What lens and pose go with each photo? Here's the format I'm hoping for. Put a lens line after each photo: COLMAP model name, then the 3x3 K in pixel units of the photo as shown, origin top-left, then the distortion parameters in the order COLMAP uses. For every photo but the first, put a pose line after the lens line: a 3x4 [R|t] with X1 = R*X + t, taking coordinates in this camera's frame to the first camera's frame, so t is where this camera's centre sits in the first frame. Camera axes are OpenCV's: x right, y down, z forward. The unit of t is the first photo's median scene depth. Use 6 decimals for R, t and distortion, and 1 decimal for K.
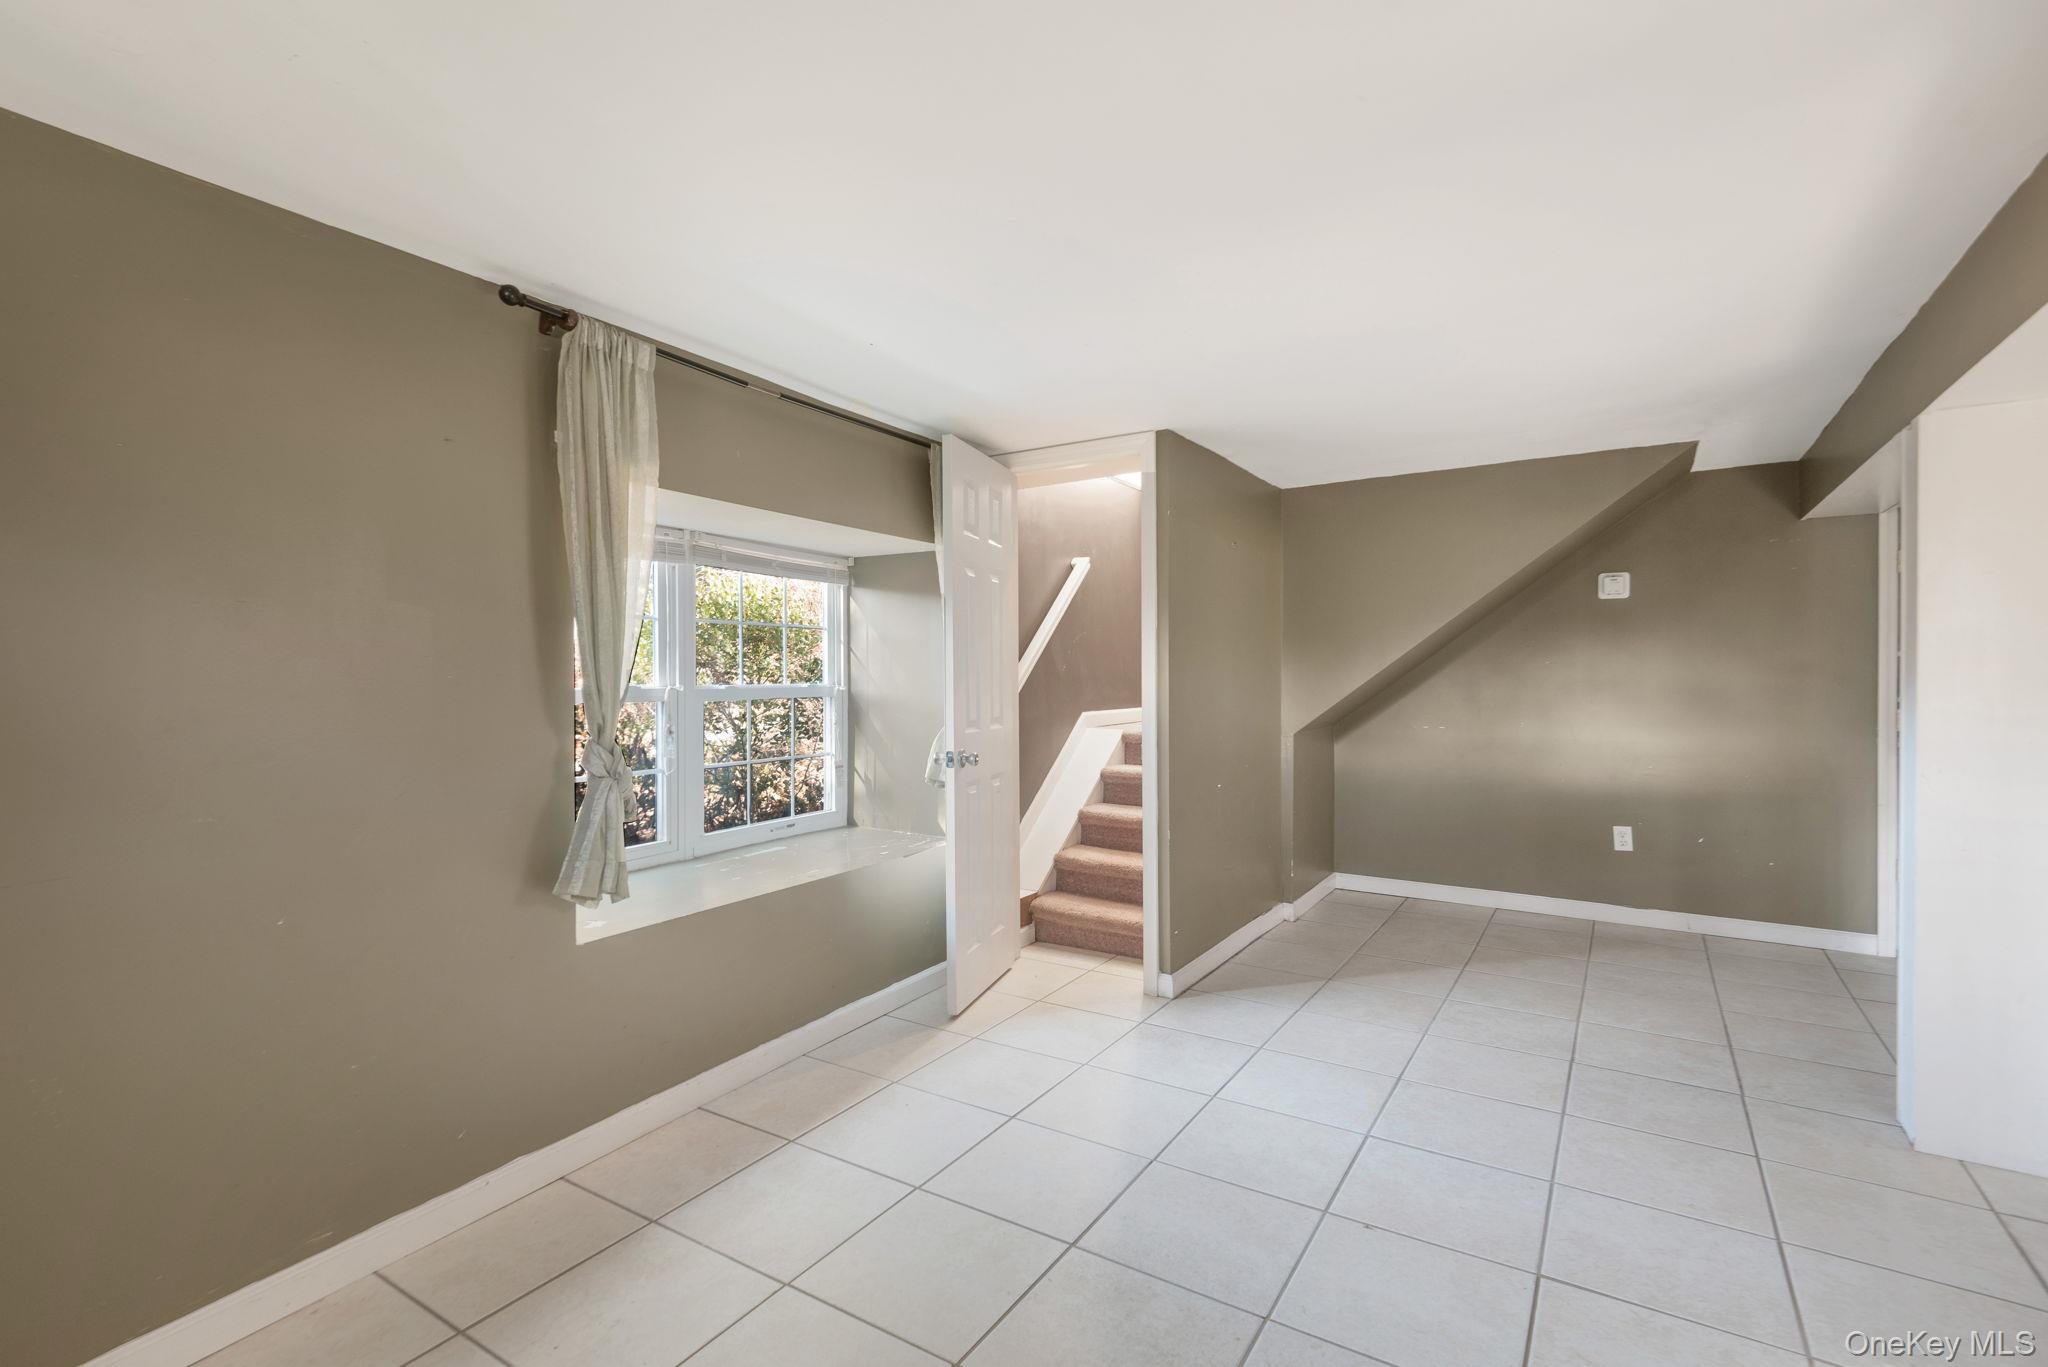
lens RADIAL K [[941.6, 0, 990.2], [0, 941.6, 670.8], [0, 0, 1]] dist [0.097175, -0.056822]
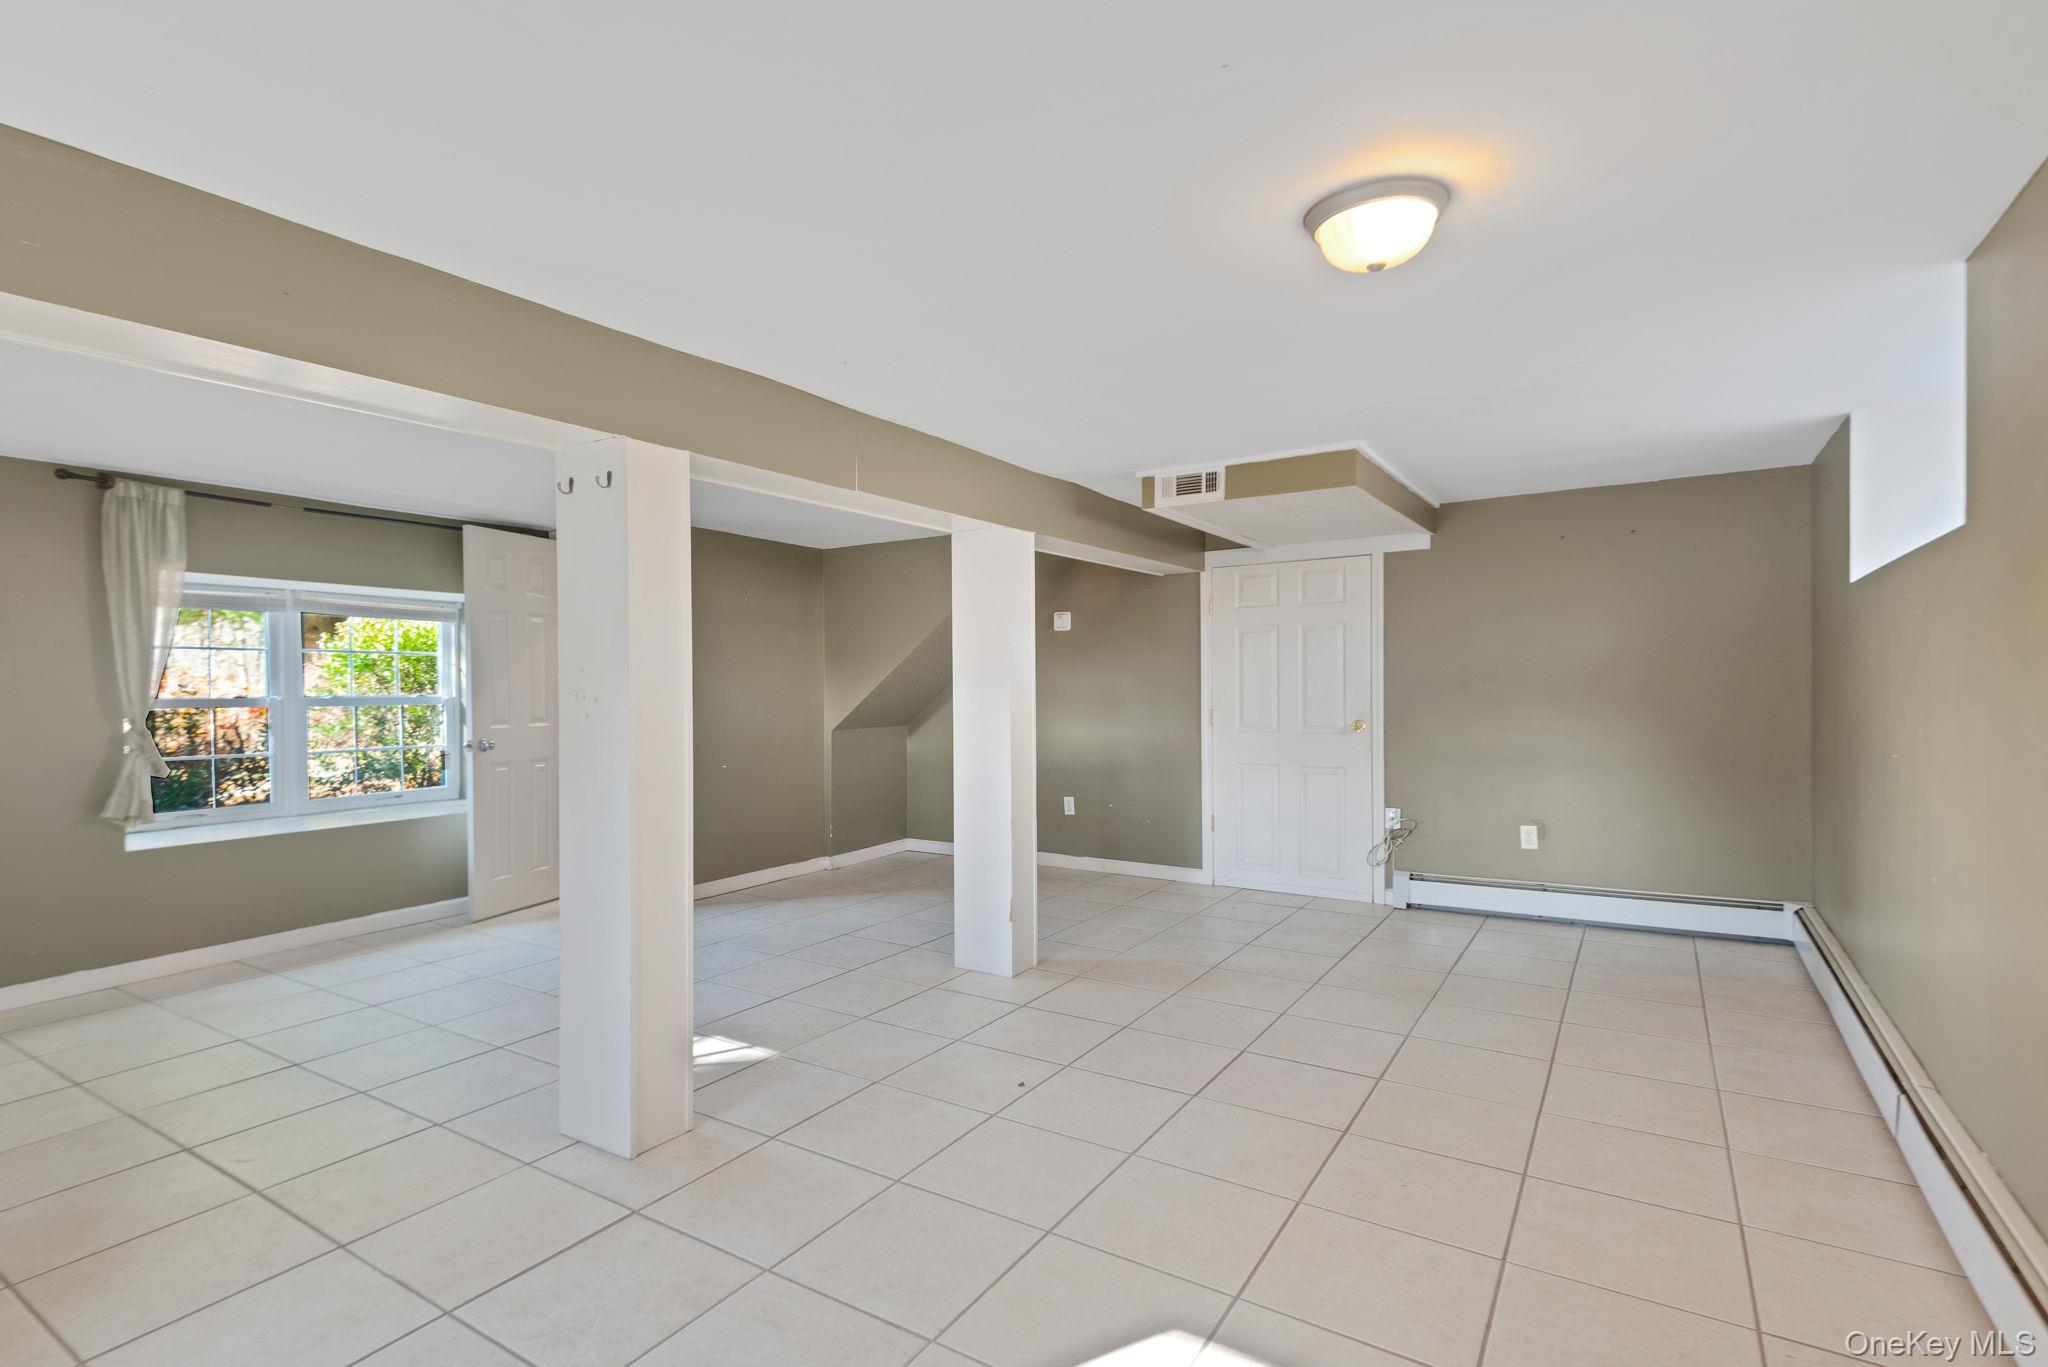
lens RADIAL K [[948.9, 0, 1013.6], [0, 948.9, 687.9], [0, 0, 1]] dist [0.003809, -0.000122]
pose [[0.999648, 0.002036, 0.026440, 0.748709], [-0.002267, 0.999960, 0.008692, -0.011109], [-0.026421, -0.008749, 0.999613, -0.490844]]
